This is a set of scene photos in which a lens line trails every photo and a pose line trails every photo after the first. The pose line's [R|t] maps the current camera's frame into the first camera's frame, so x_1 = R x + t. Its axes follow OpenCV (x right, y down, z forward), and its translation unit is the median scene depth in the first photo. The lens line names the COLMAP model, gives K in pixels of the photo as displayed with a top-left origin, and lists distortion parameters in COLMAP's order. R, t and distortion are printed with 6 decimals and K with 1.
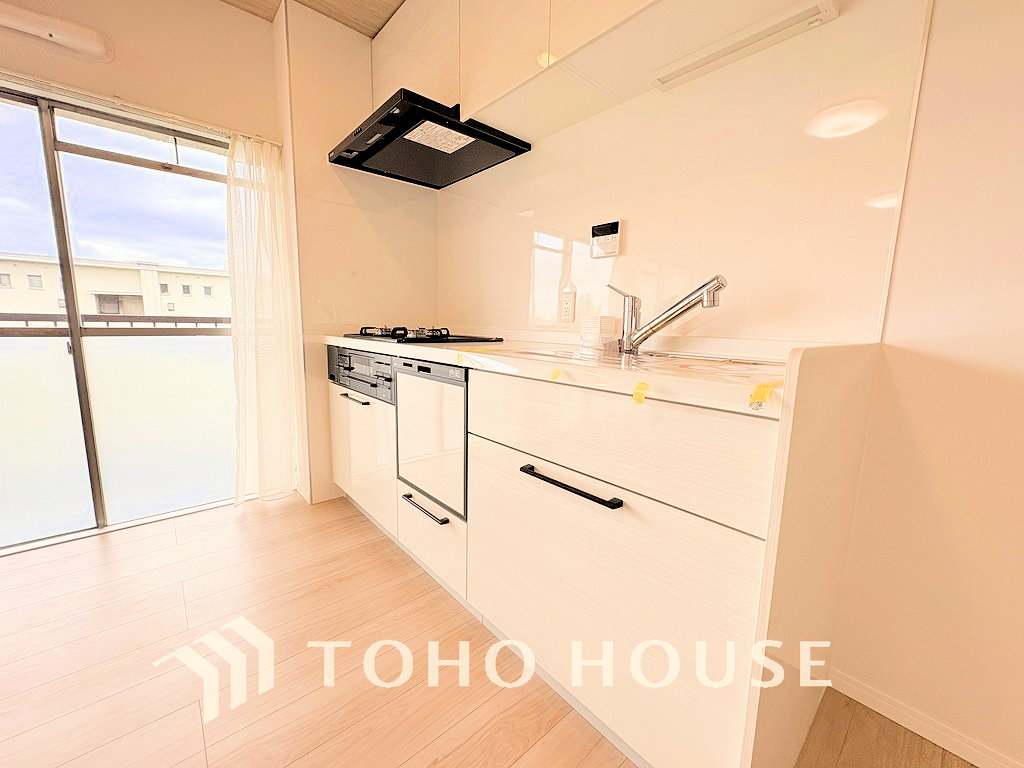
lens RADIAL K [[407.5, 0, 514.1], [0, 407.5, 384.9], [0, 0, 1]] dist [-0.000163, 0.000393]
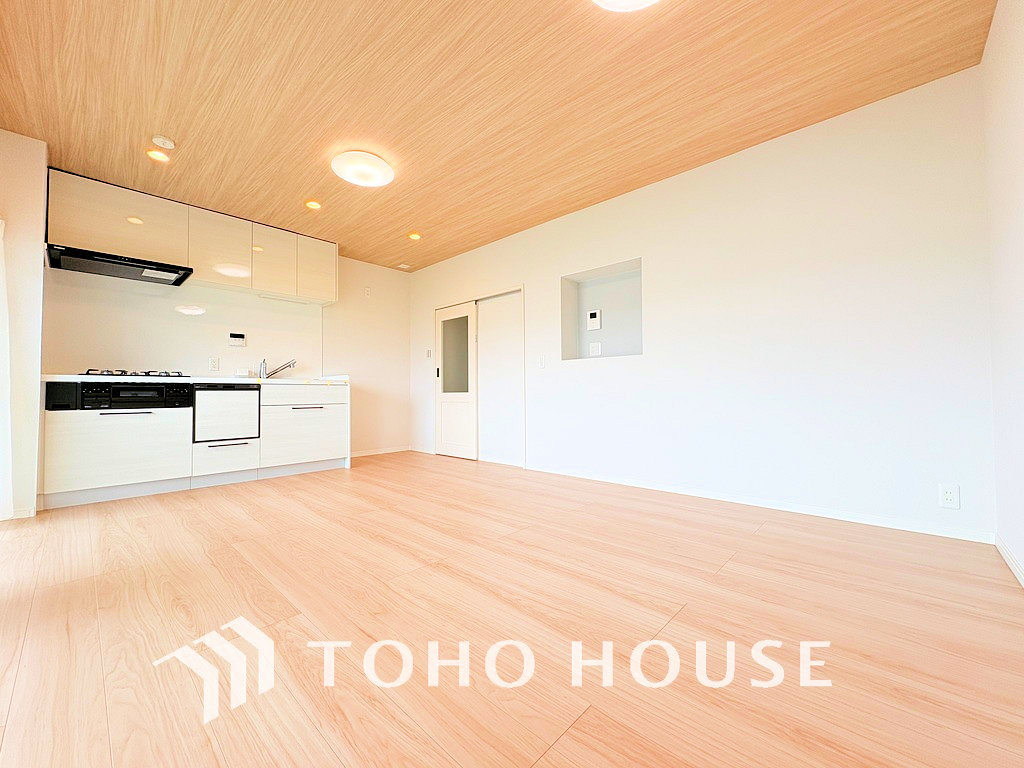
lens RADIAL K [[407.5, 0, 514.1], [0, 407.5, 384.9], [0, 0, 1]] dist [-0.000163, 0.000393]
pose [[-0.101903, 0.000864, 0.994794, -2.358303], [0.153211, 0.988082, 0.014836, 0.147825], [-0.982925, 0.153926, -0.100821, -0.394571]]
